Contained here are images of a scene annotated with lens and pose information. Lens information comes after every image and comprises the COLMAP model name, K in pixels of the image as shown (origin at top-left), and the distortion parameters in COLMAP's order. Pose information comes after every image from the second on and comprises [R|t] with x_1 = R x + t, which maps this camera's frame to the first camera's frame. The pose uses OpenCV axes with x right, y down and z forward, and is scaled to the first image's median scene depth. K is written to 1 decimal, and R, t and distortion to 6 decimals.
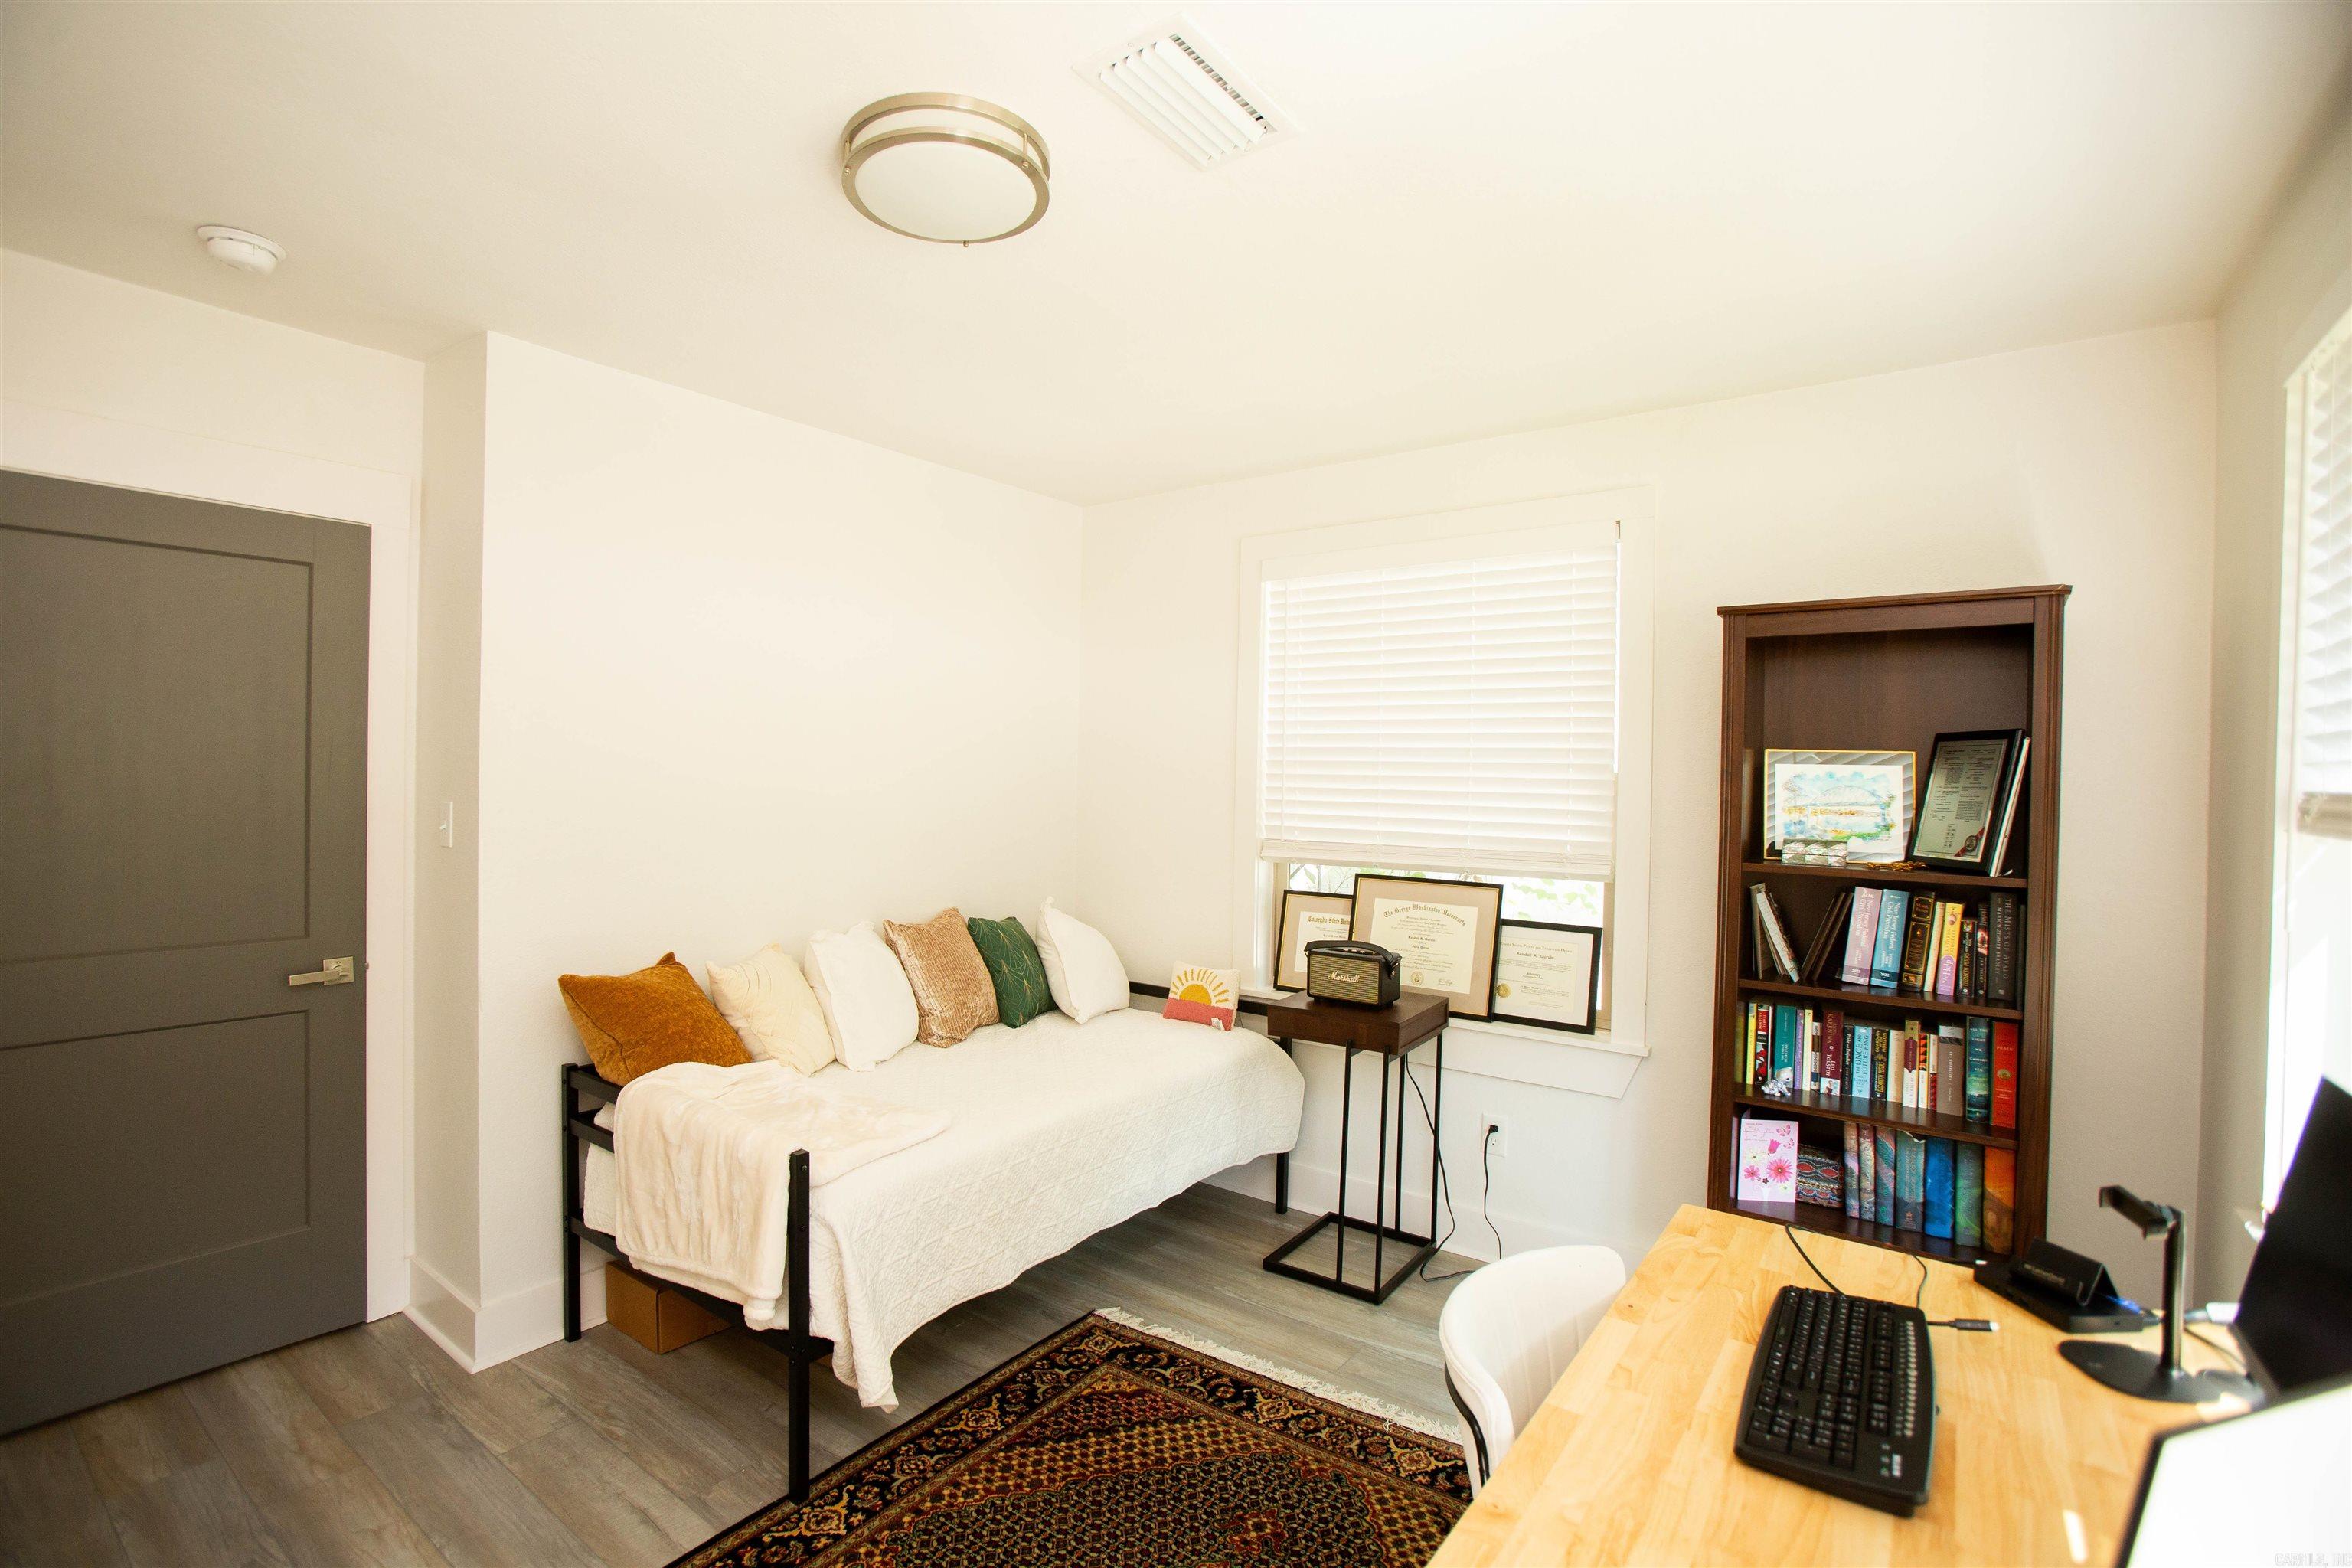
lens RADIAL K [[1096.1, 0, 1124.4], [0, 1096.1, 777.5], [0, 0, 1]] dist [-0.080938, 0.037399]
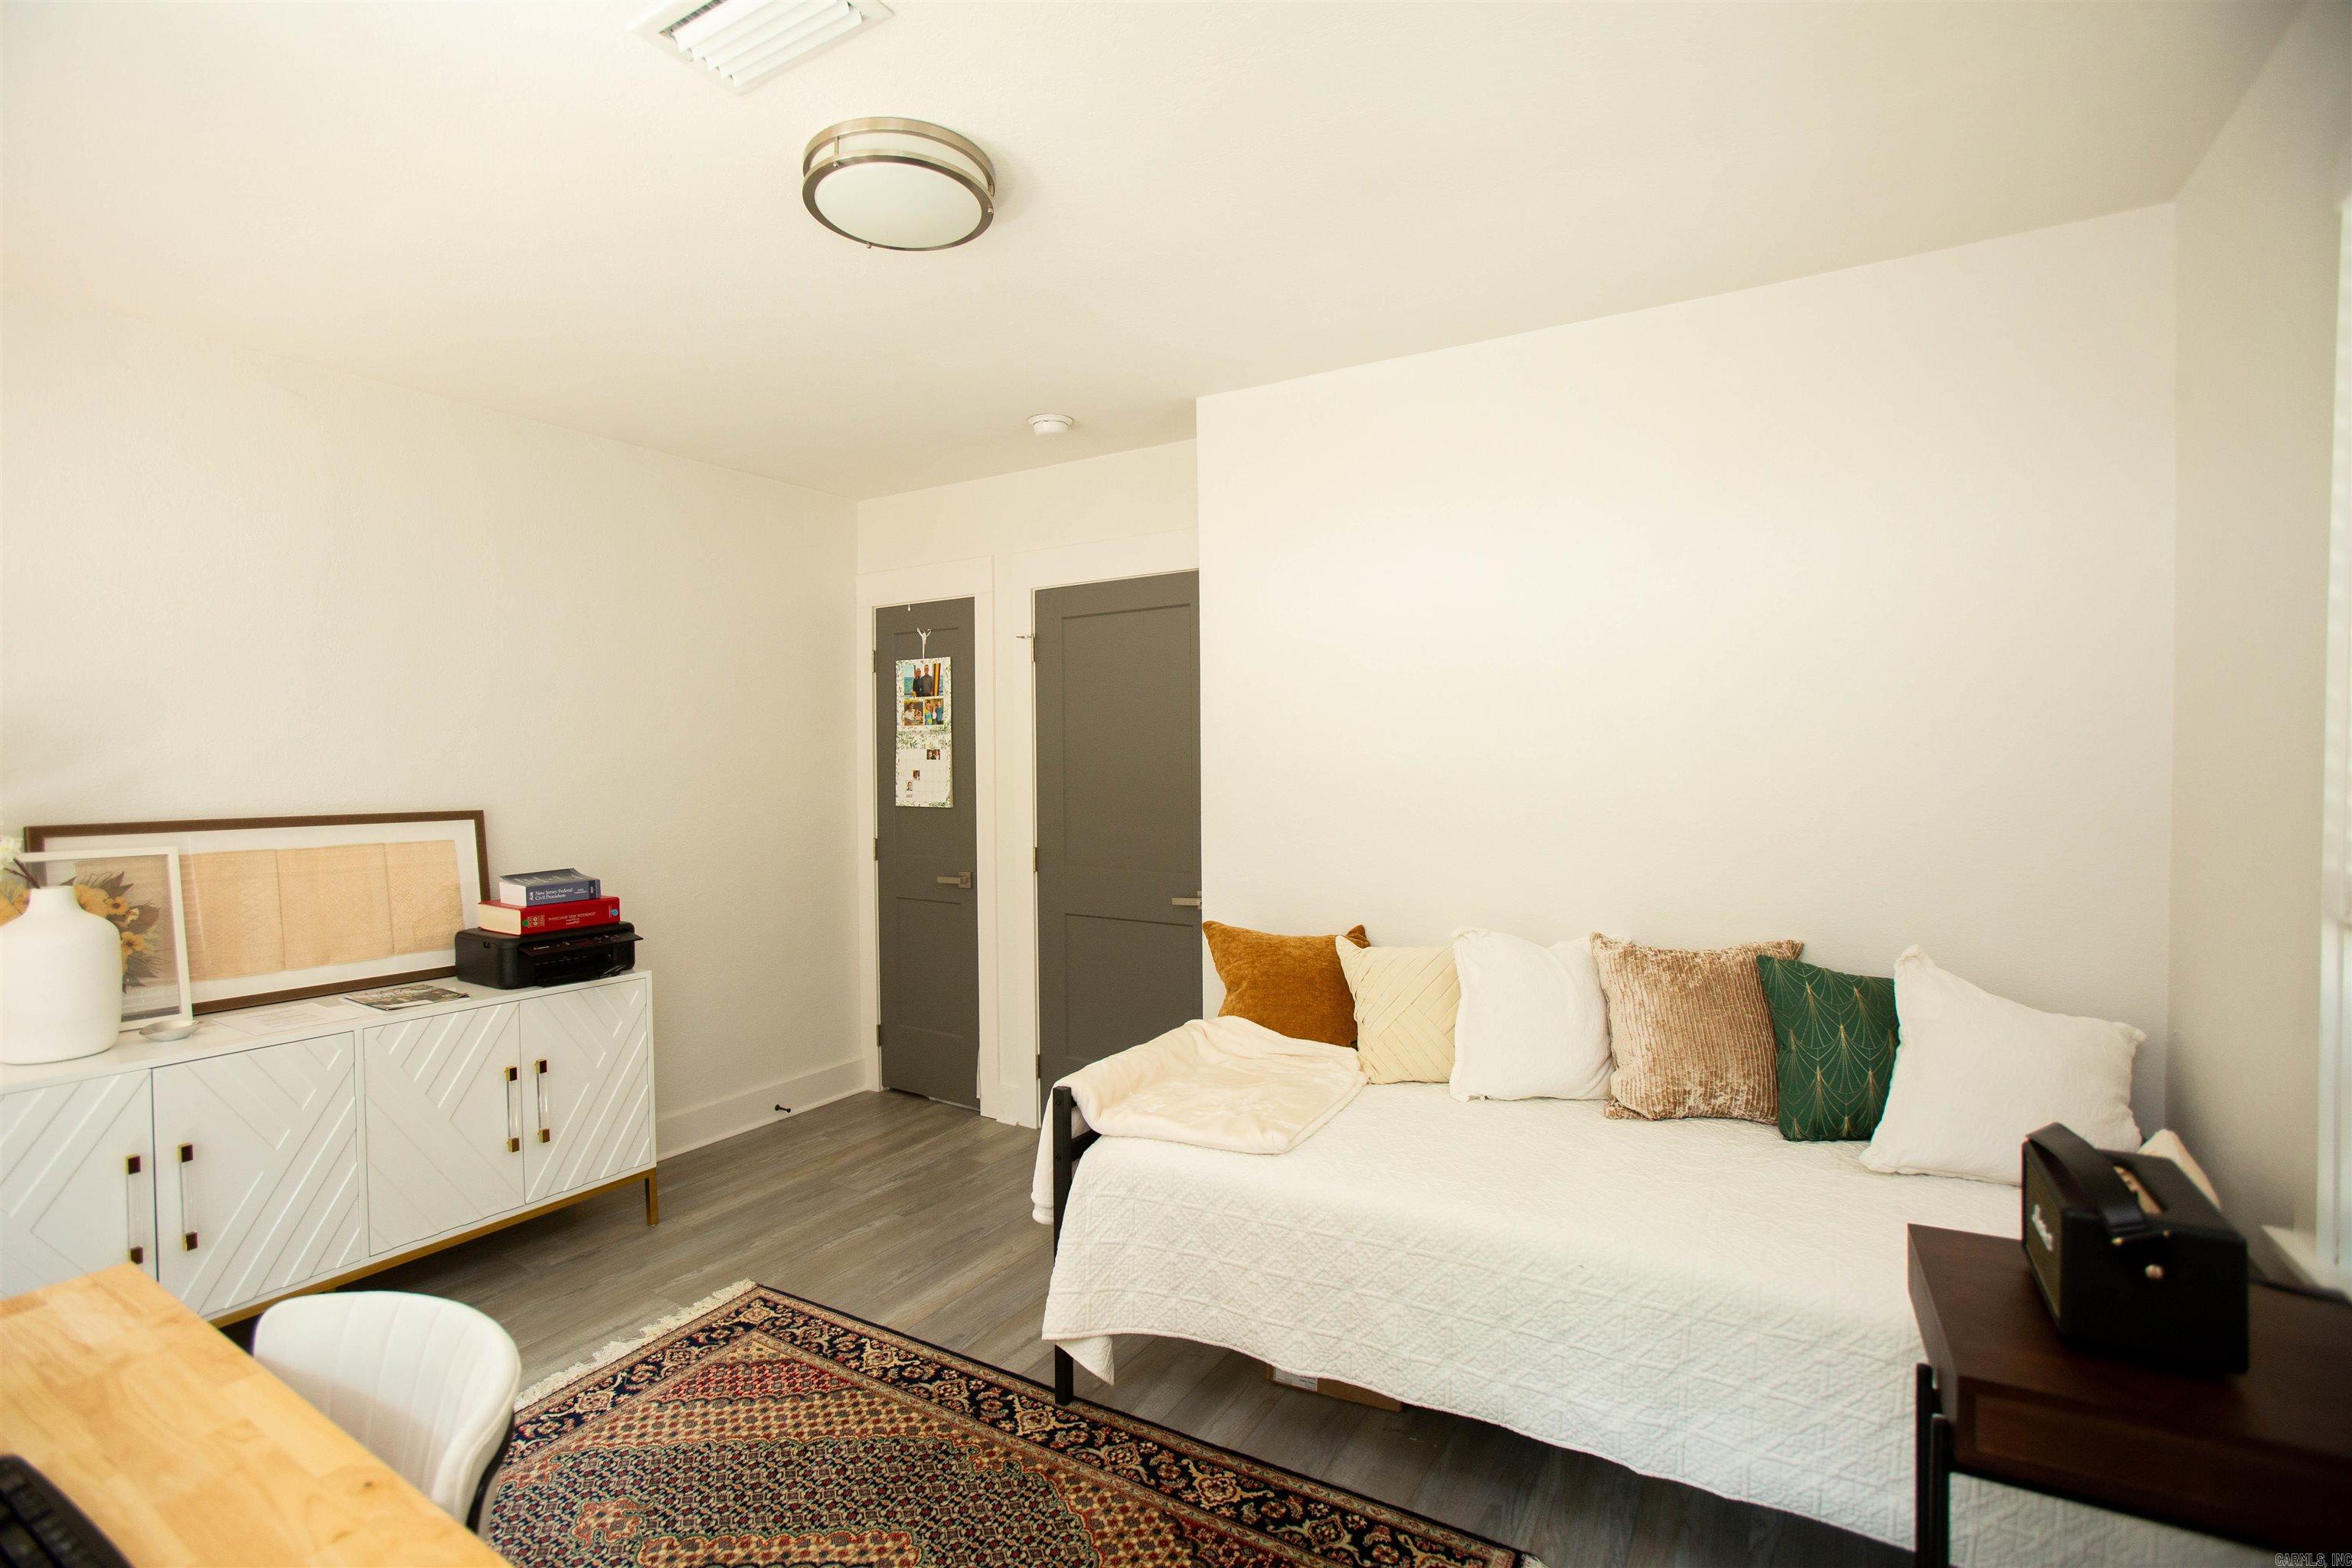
lens RADIAL K [[1096.1, 0, 1124.4], [0, 1096.1, 777.5], [0, 0, 1]] dist [-0.080938, 0.037399]
pose [[0.090685, -0.000952, -0.995879, 0.650950], [0.002349, 0.999997, -0.000742, 0.029807], [0.995877, -0.002272, 0.090687, 0.782663]]
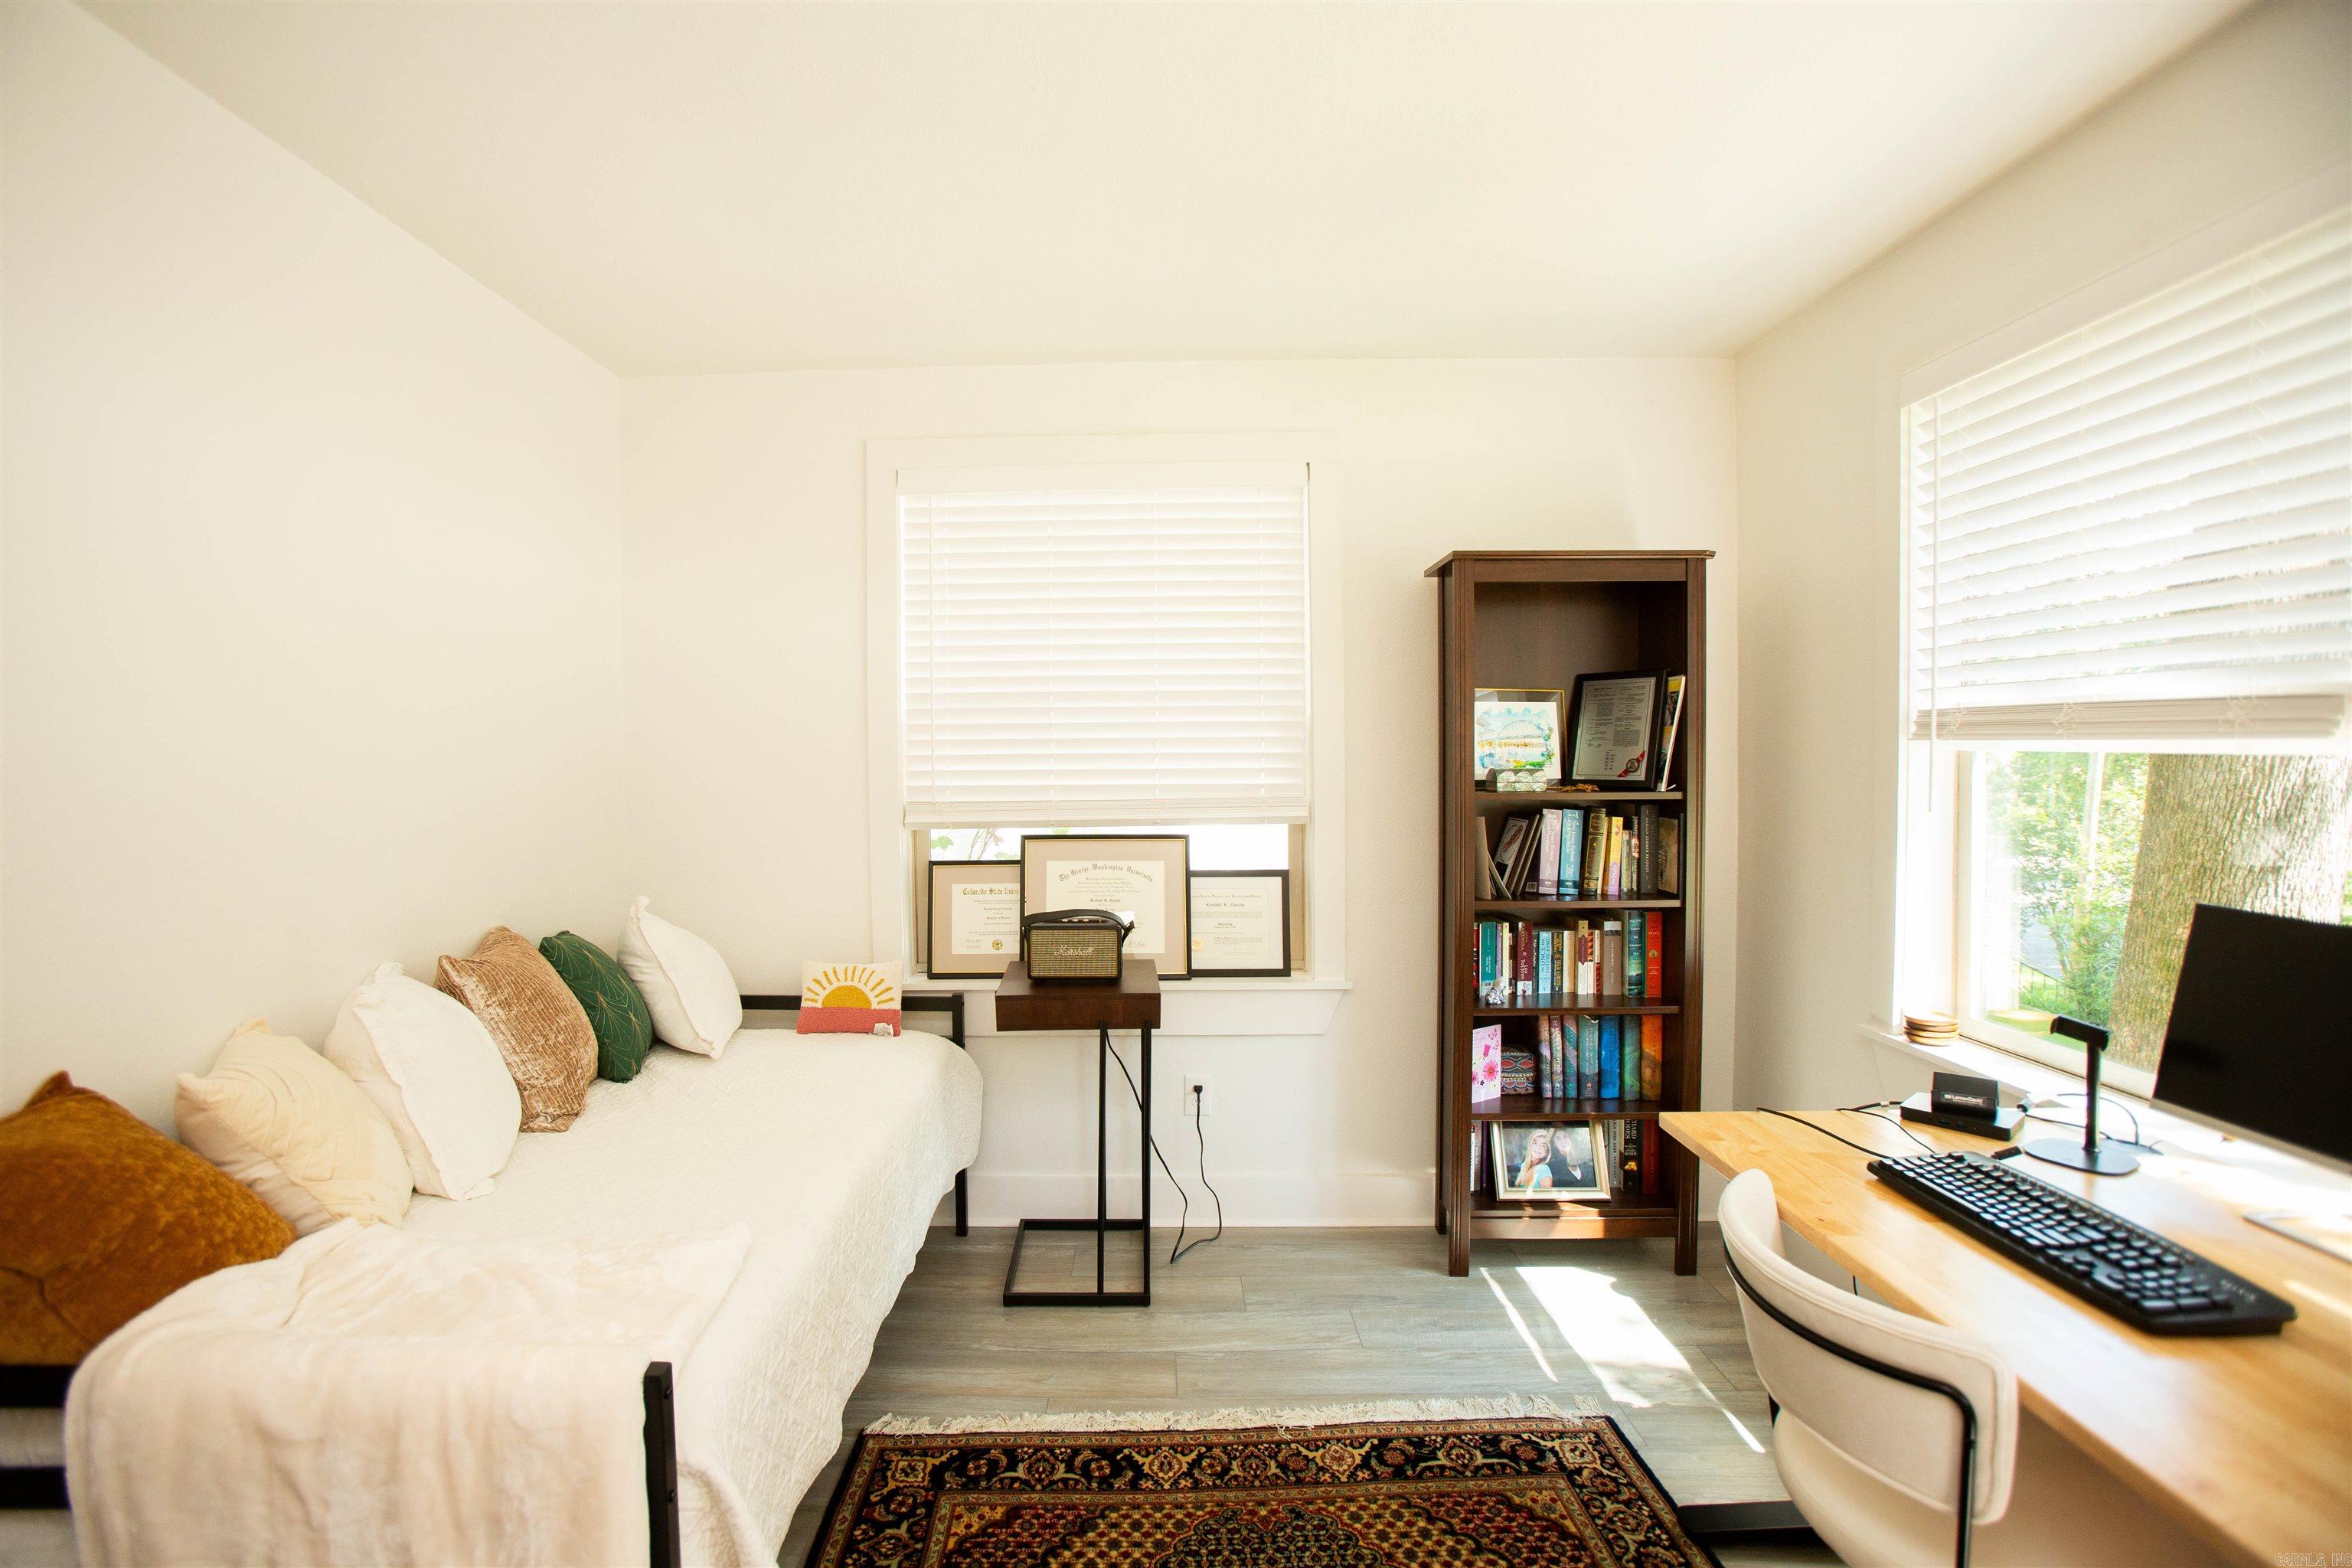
lens RADIAL K [[1096.1, 0, 1124.4], [0, 1096.1, 777.5], [0, 0, 1]] dist [-0.080938, 0.037399]
pose [[0.802134, -0.040349, 0.595779, -0.345591], [0.025296, 0.999115, 0.033607, 0.018711], [-0.596608, -0.011886, 0.802445, 0.331775]]
